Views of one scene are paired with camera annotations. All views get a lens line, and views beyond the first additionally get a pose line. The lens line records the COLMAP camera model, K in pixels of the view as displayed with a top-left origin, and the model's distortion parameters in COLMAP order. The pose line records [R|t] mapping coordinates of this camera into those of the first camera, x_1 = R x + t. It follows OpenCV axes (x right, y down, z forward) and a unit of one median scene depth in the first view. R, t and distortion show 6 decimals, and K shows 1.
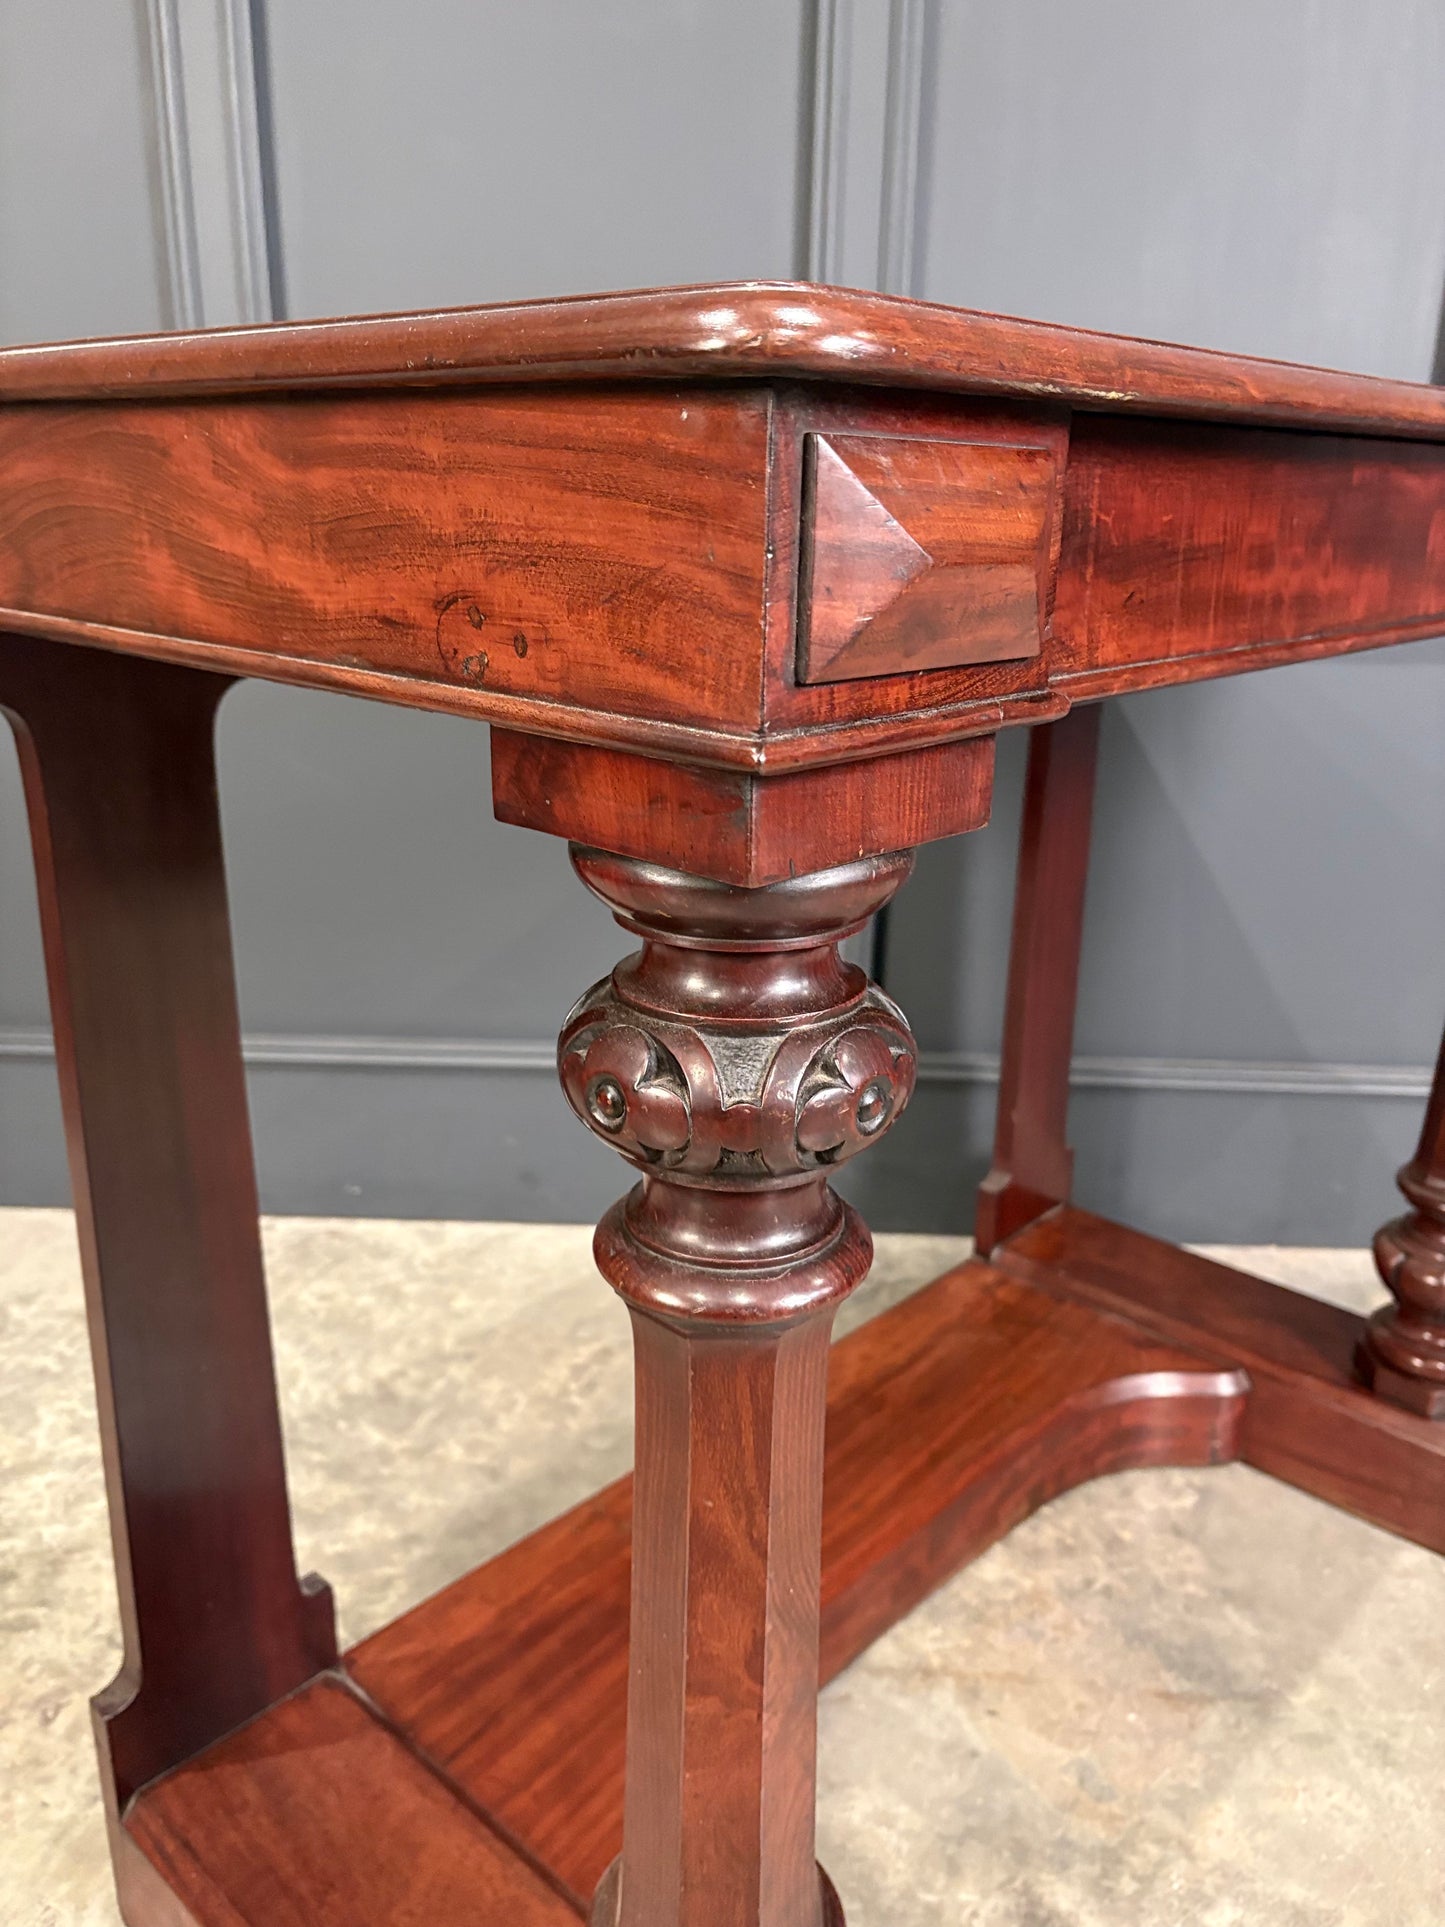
lens RADIAL K [[1433.1, 0, 734.5], [0, 1433.1, 972.0], [0, 0, 1]] dist [0.022016, -0.027021]
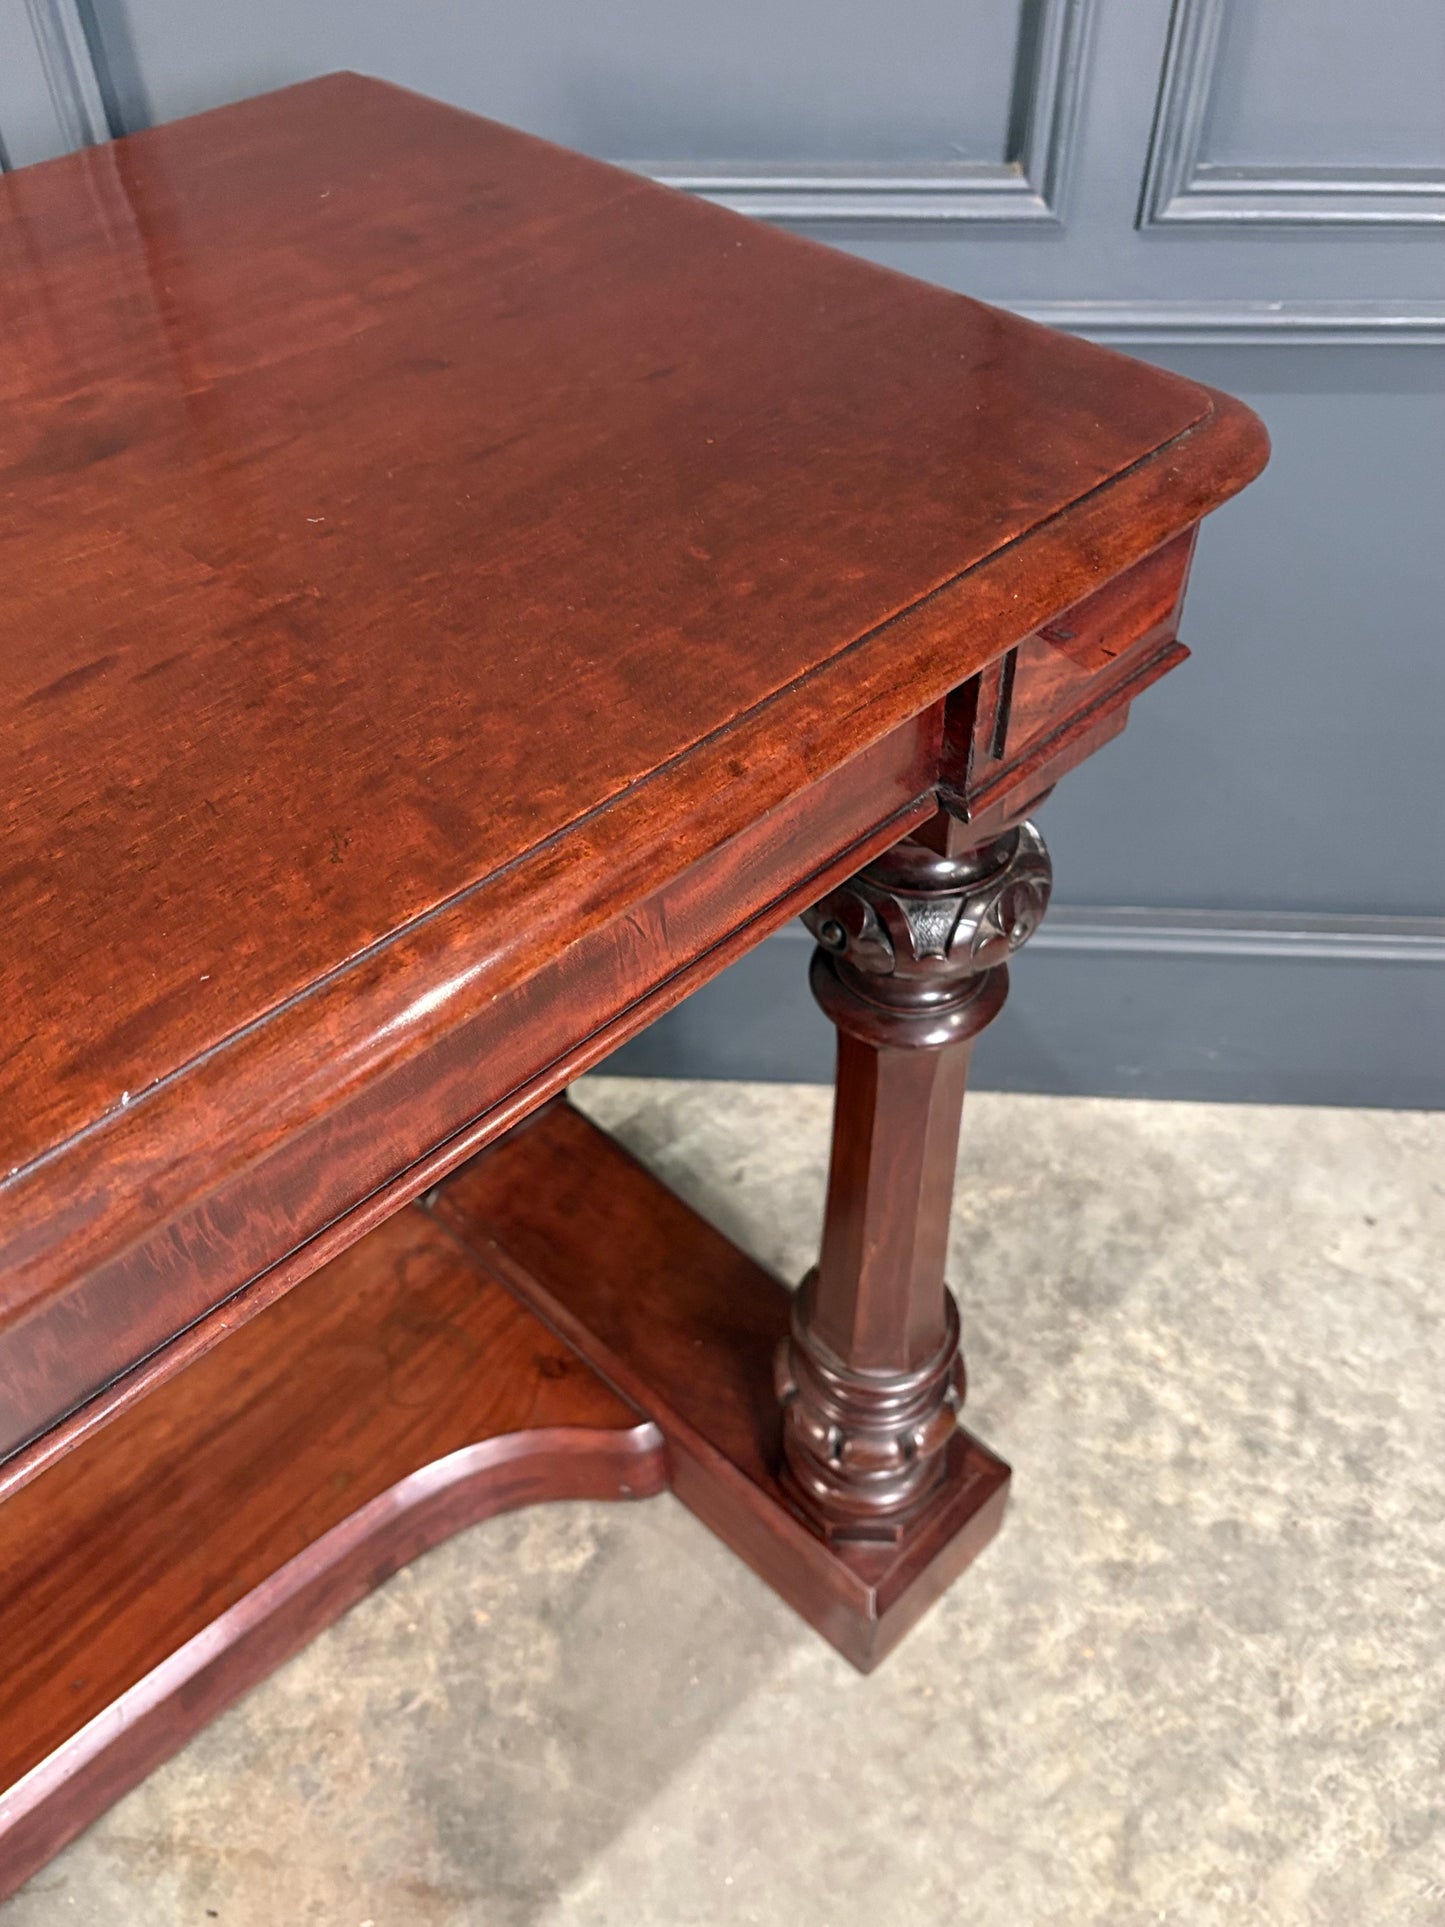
lens RADIAL K [[1500.0, 0, 729.7], [0, 1500.0, 923.1], [0, 0, 1]] dist [0.003964, -0.002900]
pose [[0.998469, 0.002767, -0.055254, 0.533945], [0.023013, 0.887467, 0.460297, -0.436922], [0.050309, -0.460863, 0.886044, 0.464820]]
